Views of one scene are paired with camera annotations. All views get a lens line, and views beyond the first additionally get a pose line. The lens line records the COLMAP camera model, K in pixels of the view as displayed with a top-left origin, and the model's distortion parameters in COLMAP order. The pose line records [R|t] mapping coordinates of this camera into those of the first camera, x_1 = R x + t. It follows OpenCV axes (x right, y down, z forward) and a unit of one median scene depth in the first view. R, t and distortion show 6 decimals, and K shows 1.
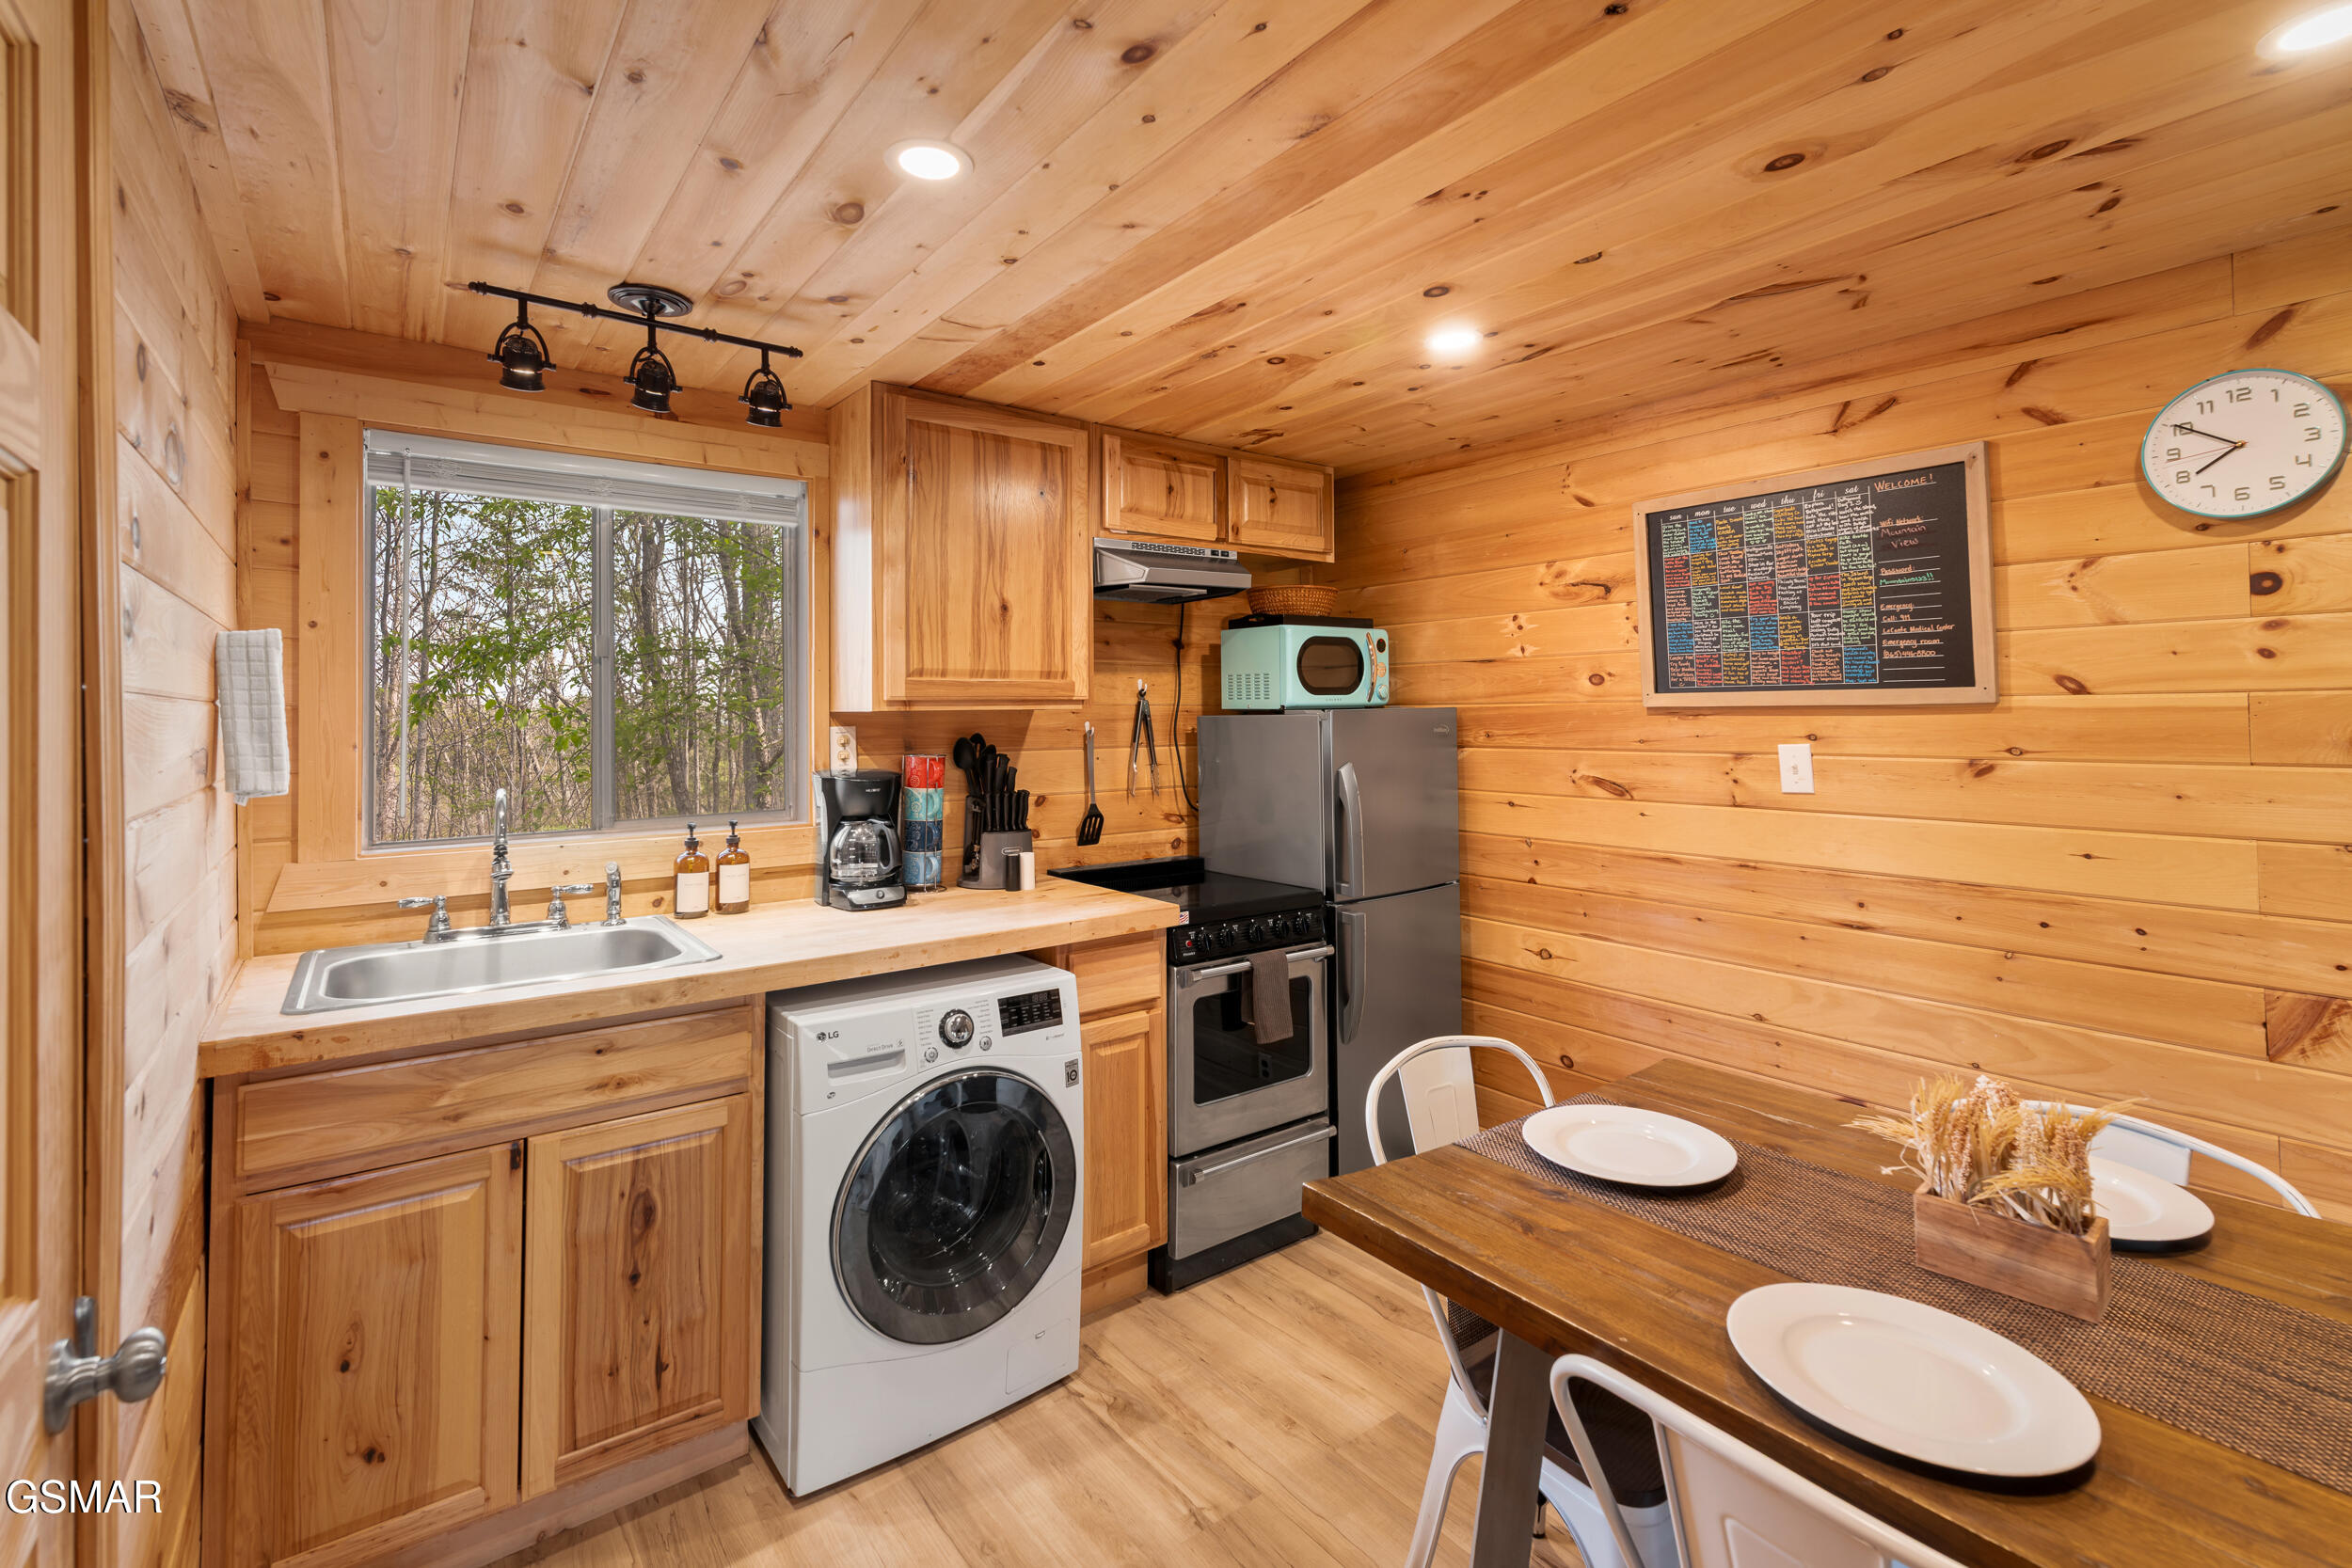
lens RADIAL K [[1018.6, 0, 1177.8], [0, 1018.6, 729.5], [0, 0, 1]] dist [-0.001096, -0.000747]
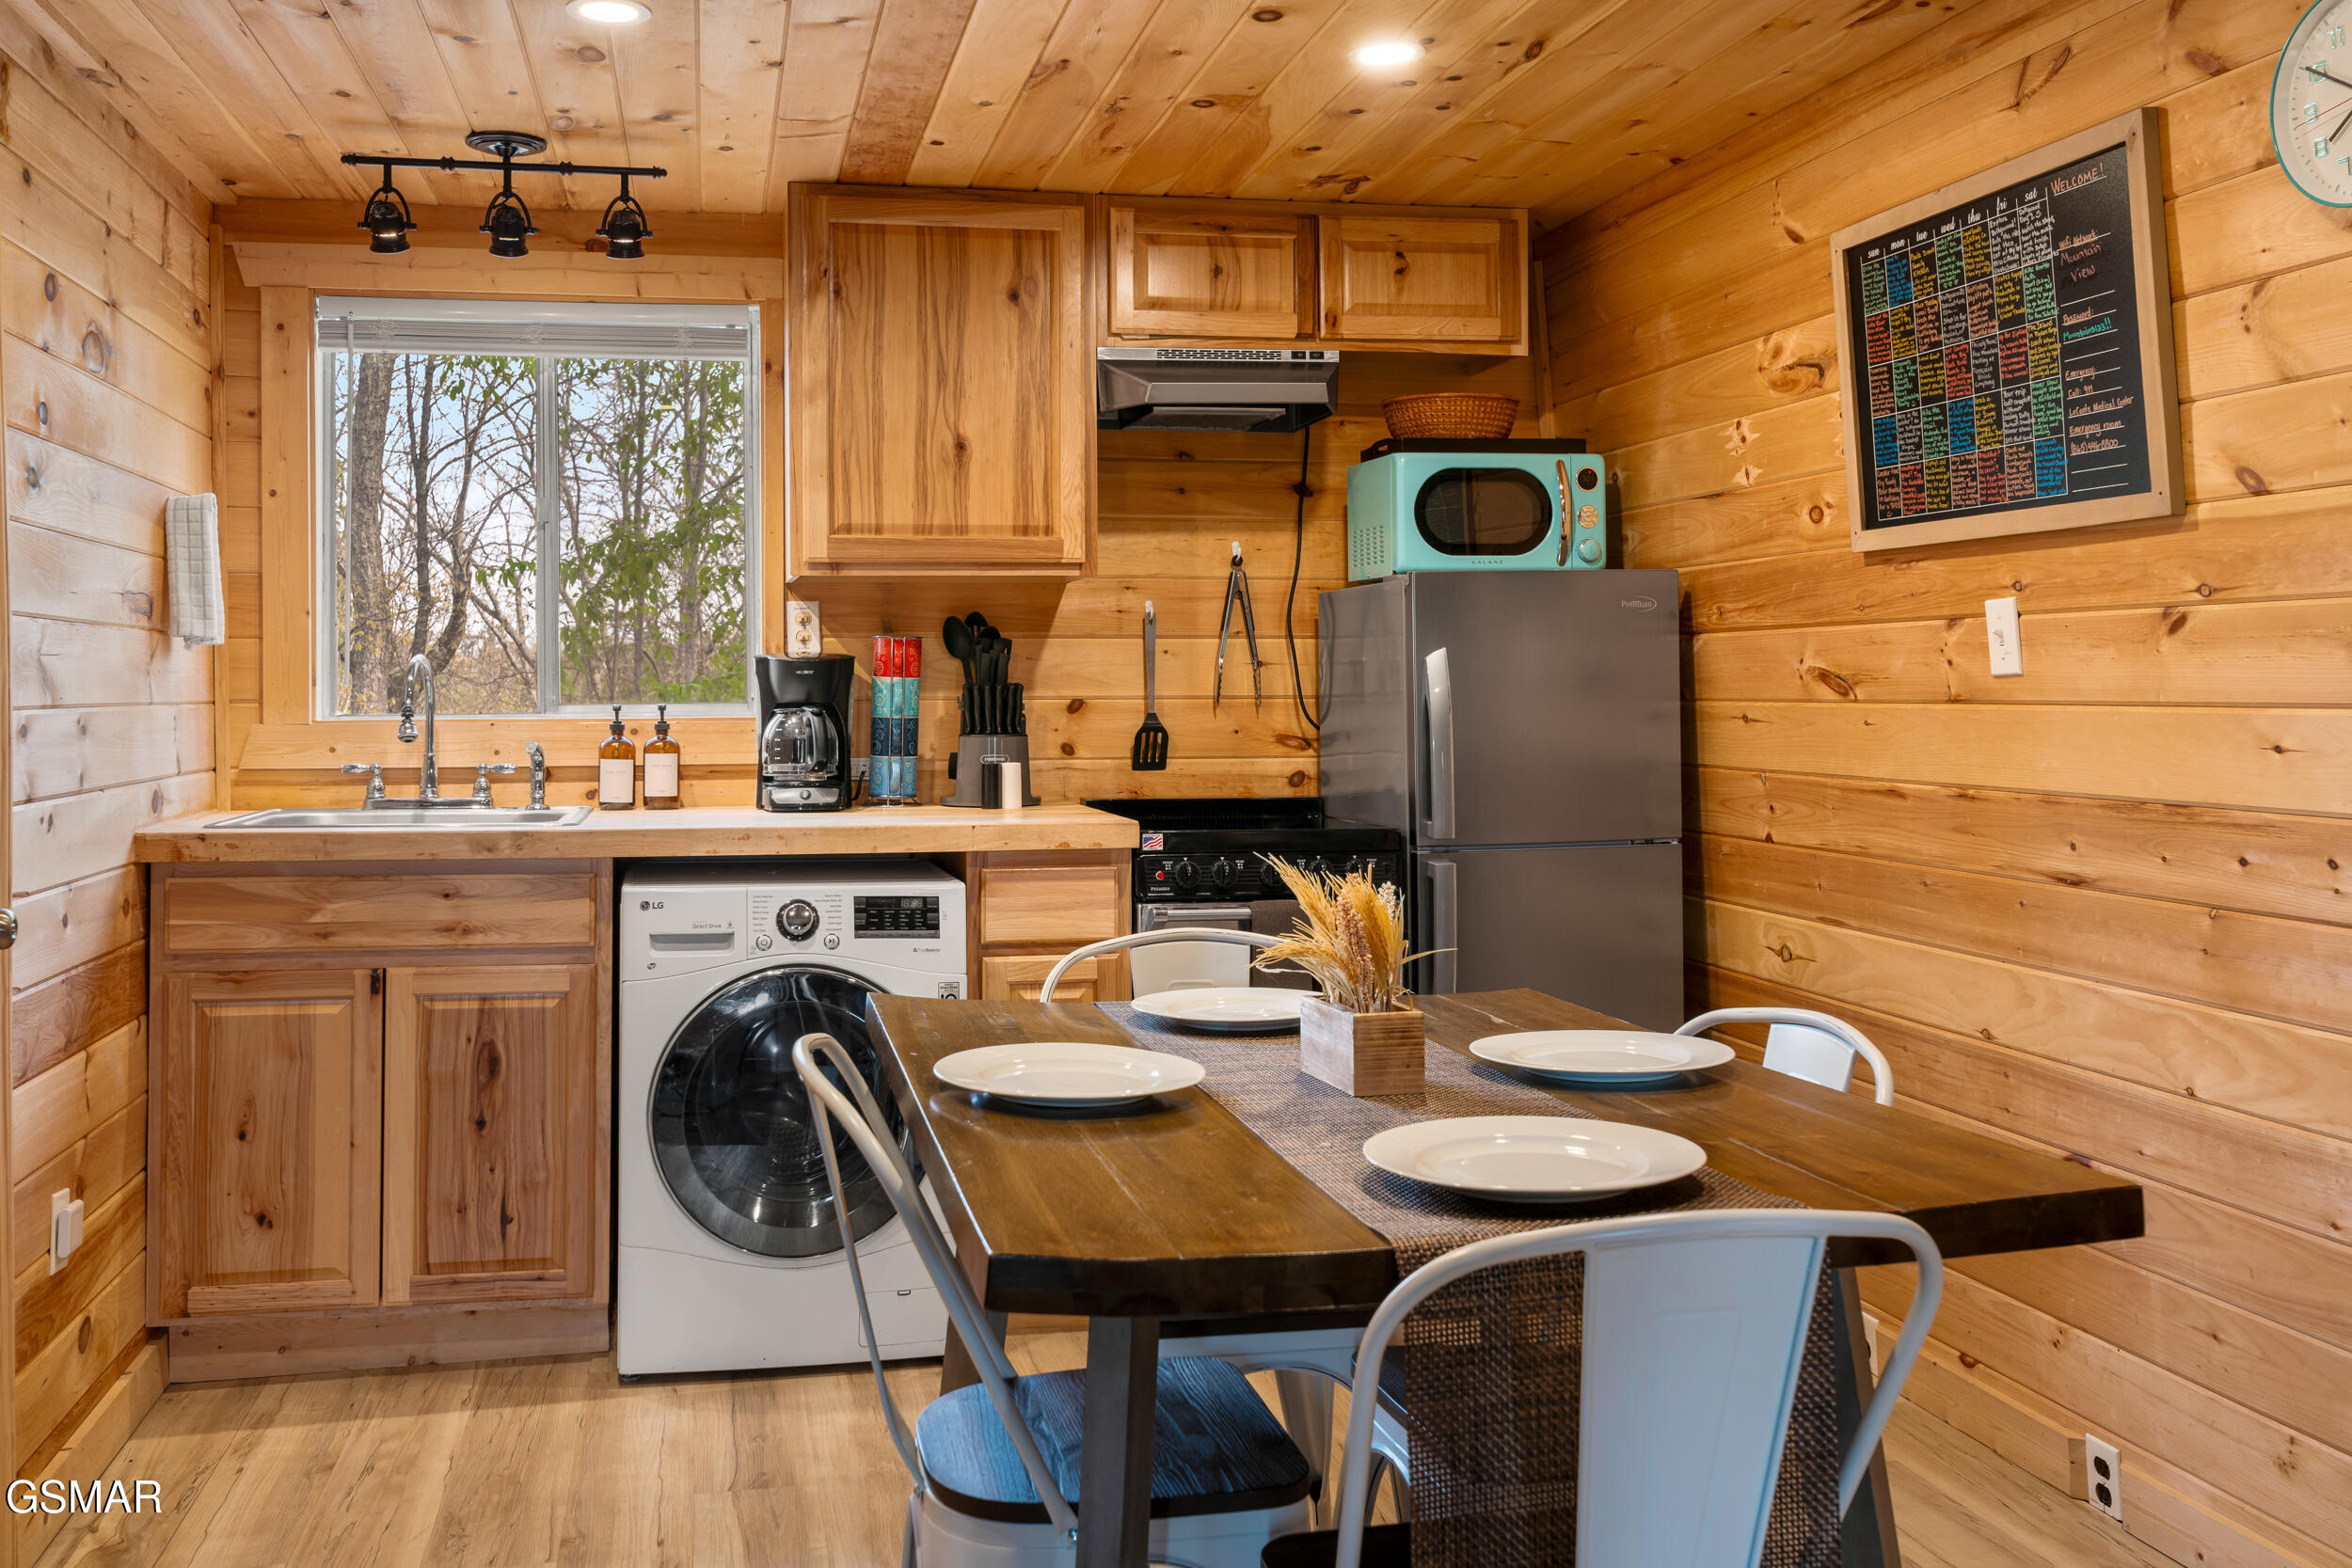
lens RADIAL K [[2005.6, 0, 1172.5], [0, 2005.6, 777.9], [0, 0, 1]] dist [-0.011003, 0.014816]
pose [[0.904511, 0.020659, -0.425950, 0.738559], [-0.006796, 0.999397, 0.034040, 0.096162], [0.426396, -0.027895, 0.904106, -0.396691]]
